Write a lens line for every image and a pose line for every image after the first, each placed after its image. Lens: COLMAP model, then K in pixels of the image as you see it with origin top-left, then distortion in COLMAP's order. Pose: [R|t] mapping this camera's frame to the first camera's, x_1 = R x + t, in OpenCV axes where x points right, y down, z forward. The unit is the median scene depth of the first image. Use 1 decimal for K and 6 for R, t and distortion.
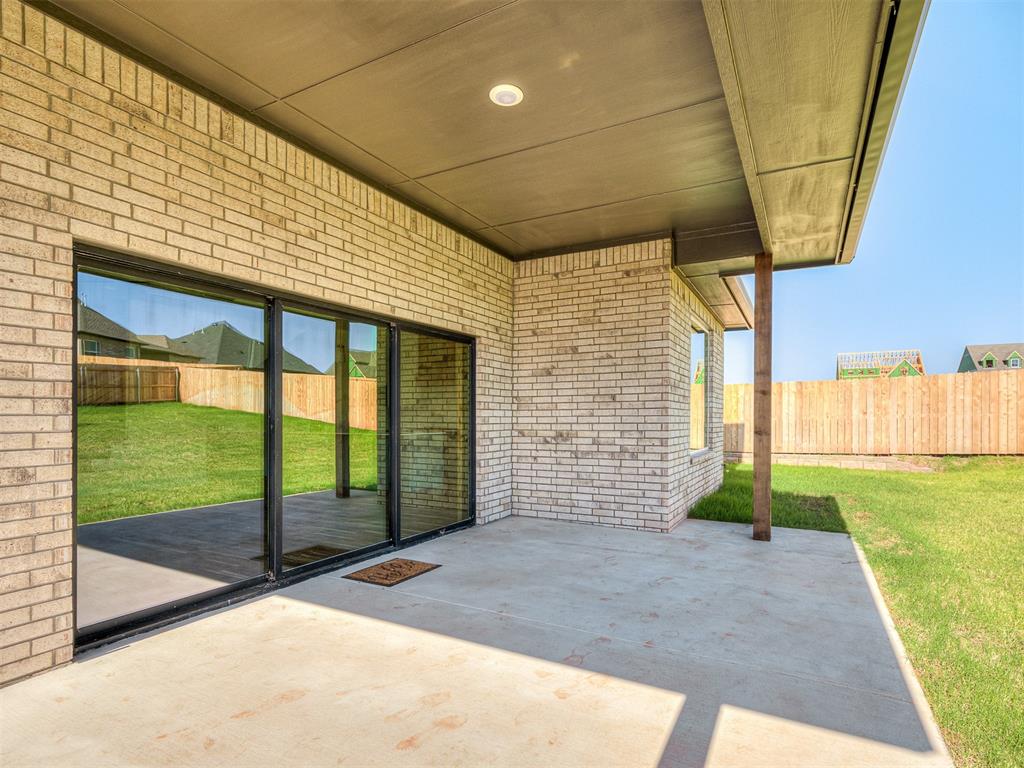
lens RADIAL K [[534.7, 0, 514.8], [0, 534.7, 419.6], [0, 0, 1]] dist [0.000208, 0.000257]
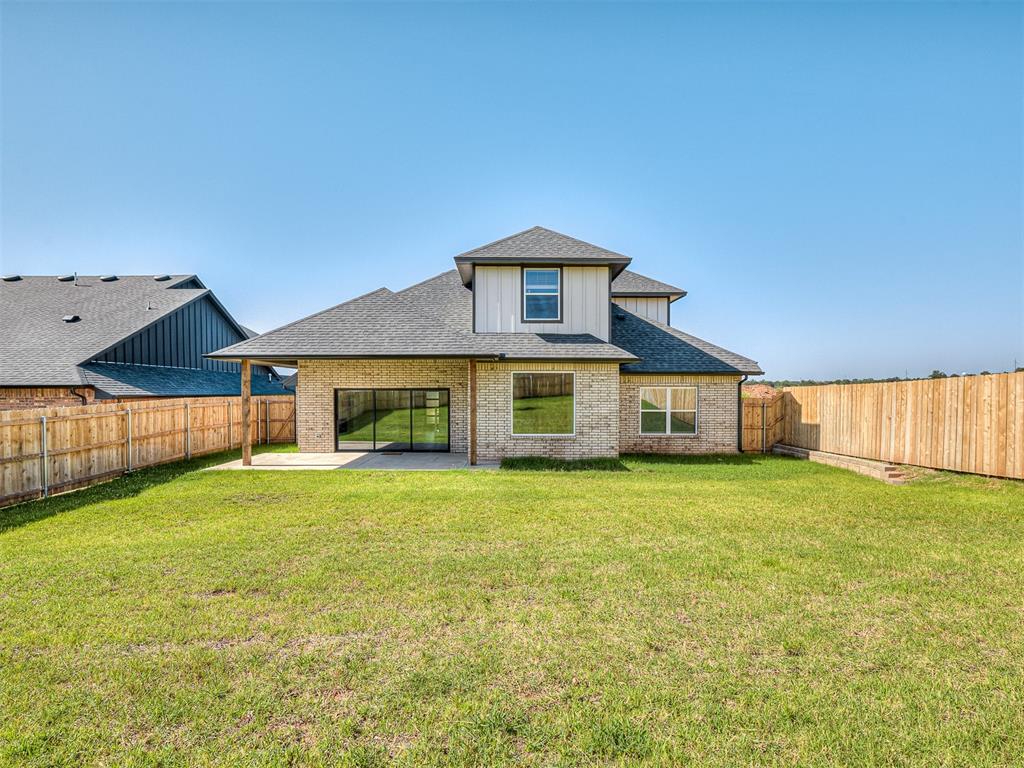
lens RADIAL K [[531.8, 0, 510.9], [0, 531.8, 407.9], [0, 0, 1]] dist [-0.002091, -0.000006]
pose [[0.482735, 0.024040, -0.875436, 2.589069], [-0.004186, 0.999675, 0.025144, -0.117271], [0.875756, -0.008473, 0.482679, -0.105265]]
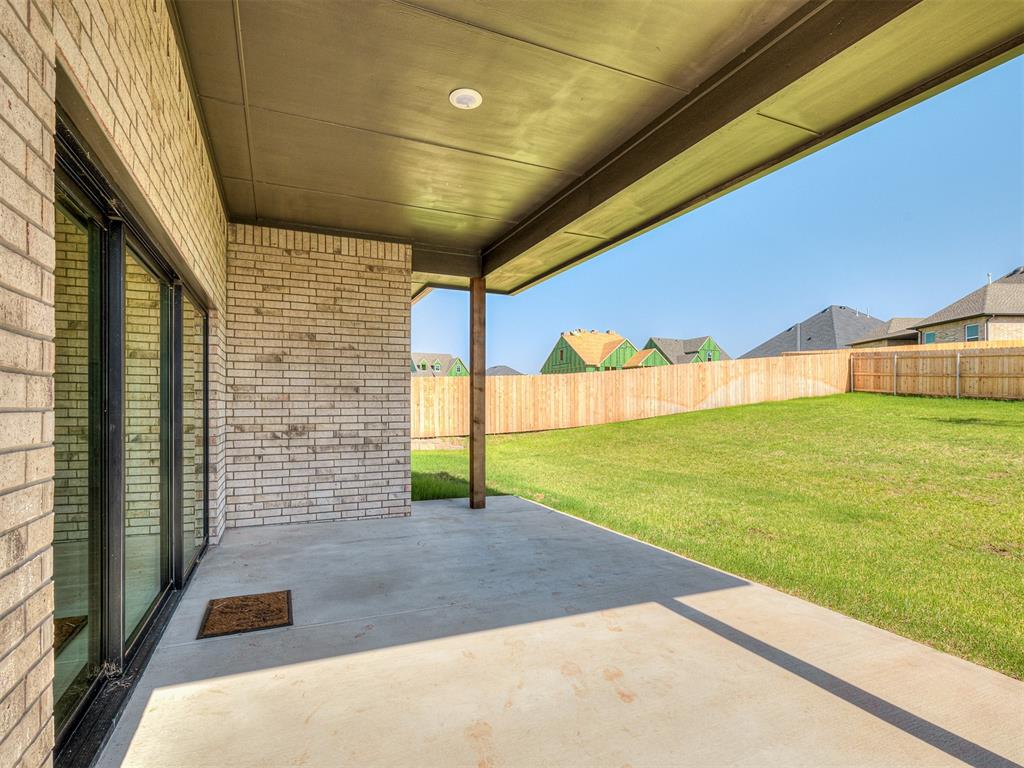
lens RADIAL K [[531.8, 0, 510.9], [0, 531.8, 407.9], [0, 0, 1]] dist [-0.002091, -0.000006]
pose [[0.614805, -0.000660, 0.788679, -0.415701], [0.003100, 0.999994, -0.001580, -0.004589], [-0.788673, 0.003417, 0.614804, 0.163077]]
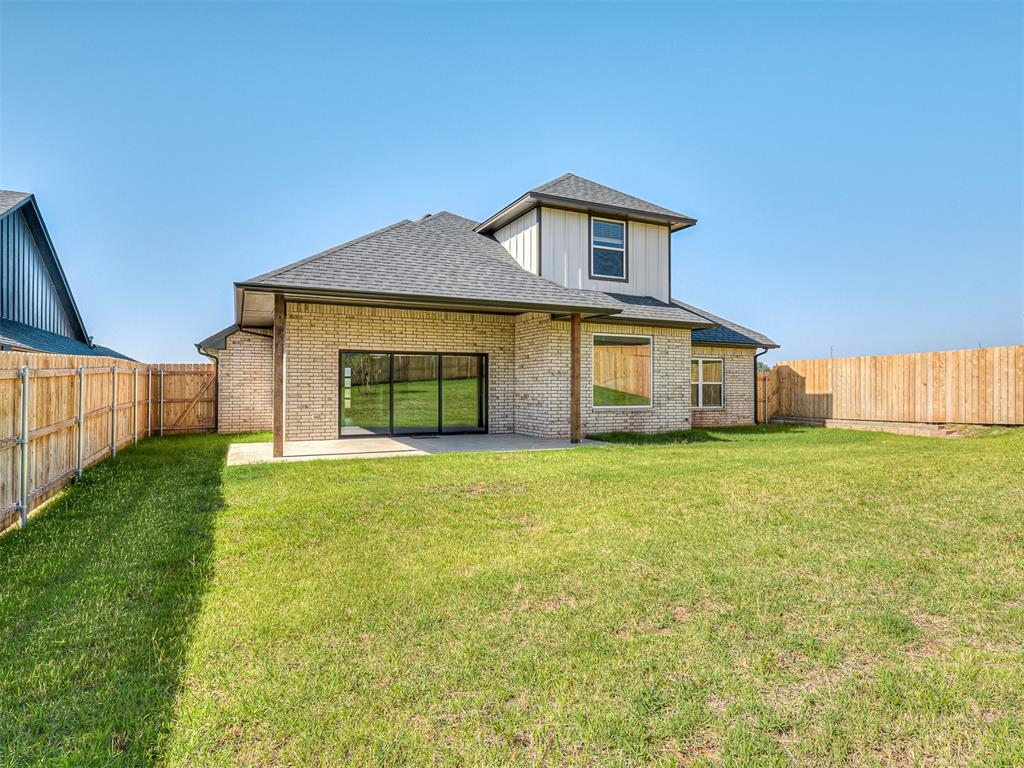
lens RADIAL K [[587.6, 0, 530.4], [0, 587.6, 383.3], [0, 0, 1]] dist [0.001181, -0.000116]
pose [[0.815393, -0.001826, -0.578905, 1.548206], [-0.004721, 0.999941, -0.009804, 0.001928], [0.578888, 0.010727, 0.815336, -0.978514]]
